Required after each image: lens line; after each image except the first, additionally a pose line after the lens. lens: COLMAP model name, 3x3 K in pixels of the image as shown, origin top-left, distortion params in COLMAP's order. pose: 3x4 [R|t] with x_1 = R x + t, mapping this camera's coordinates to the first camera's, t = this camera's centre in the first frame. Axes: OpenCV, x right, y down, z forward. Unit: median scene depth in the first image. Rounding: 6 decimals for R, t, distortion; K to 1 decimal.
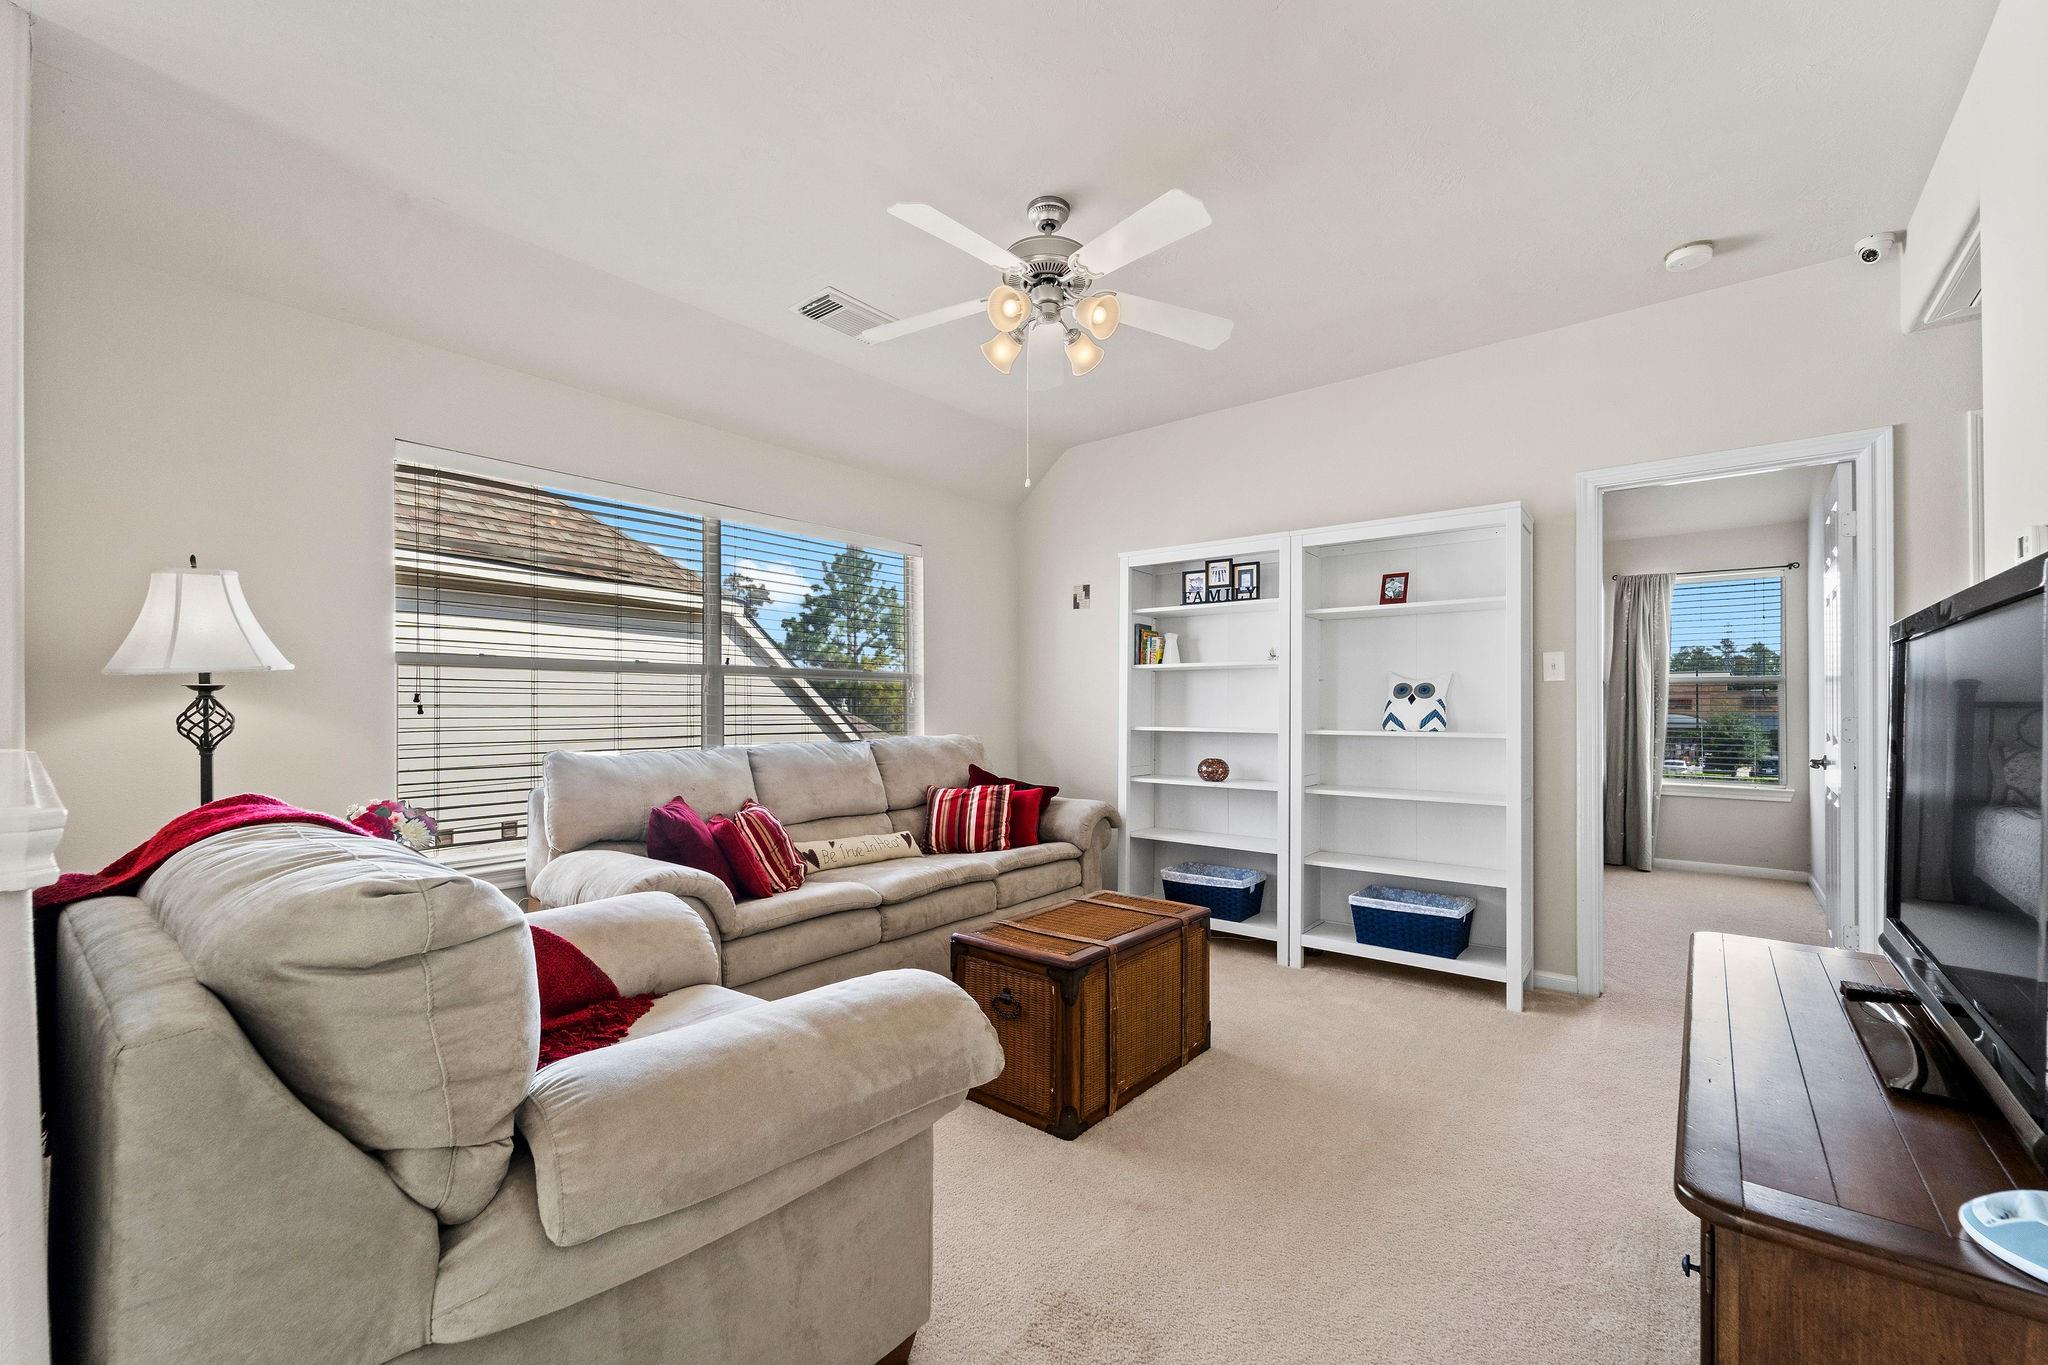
lens RADIAL K [[832.1, 0, 1024.2], [0, 832.1, 696.9], [0, 0, 1]] dist [0.001532, -0.000564]
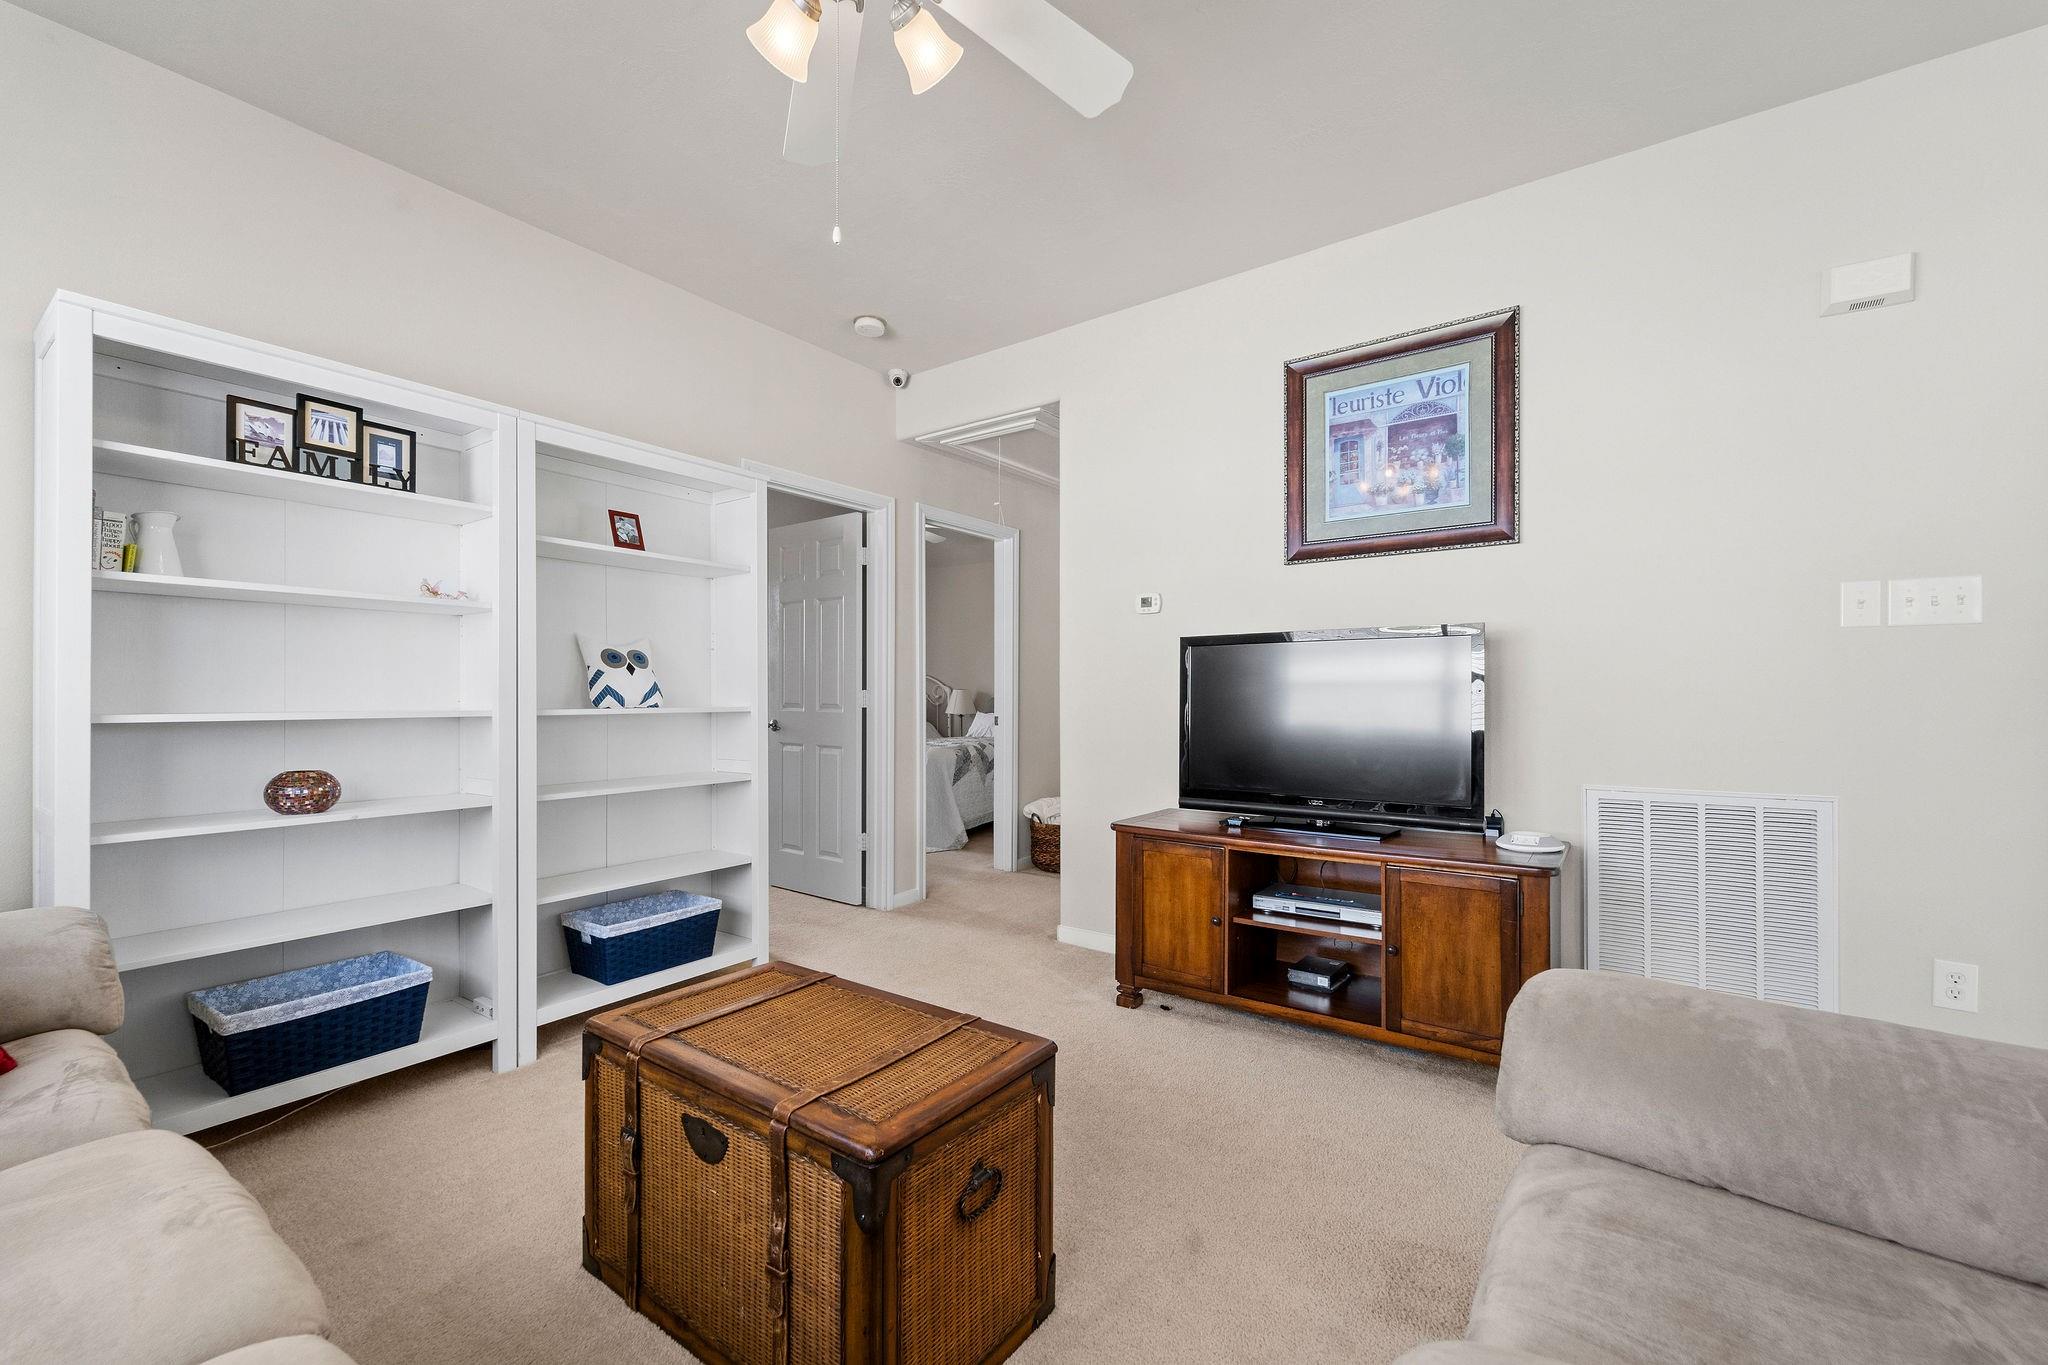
lens RADIAL K [[832.1, 0, 1031.4], [0, 832.1, 691.0], [0, 0, 1]] dist [0.001532, -0.000564]
pose [[-0.059571, 0.005061, 0.998211, -0.377521], [-0.010938, 0.999924, -0.005723, 0.024753], [-0.998164, -0.011259, -0.059511, 0.650707]]
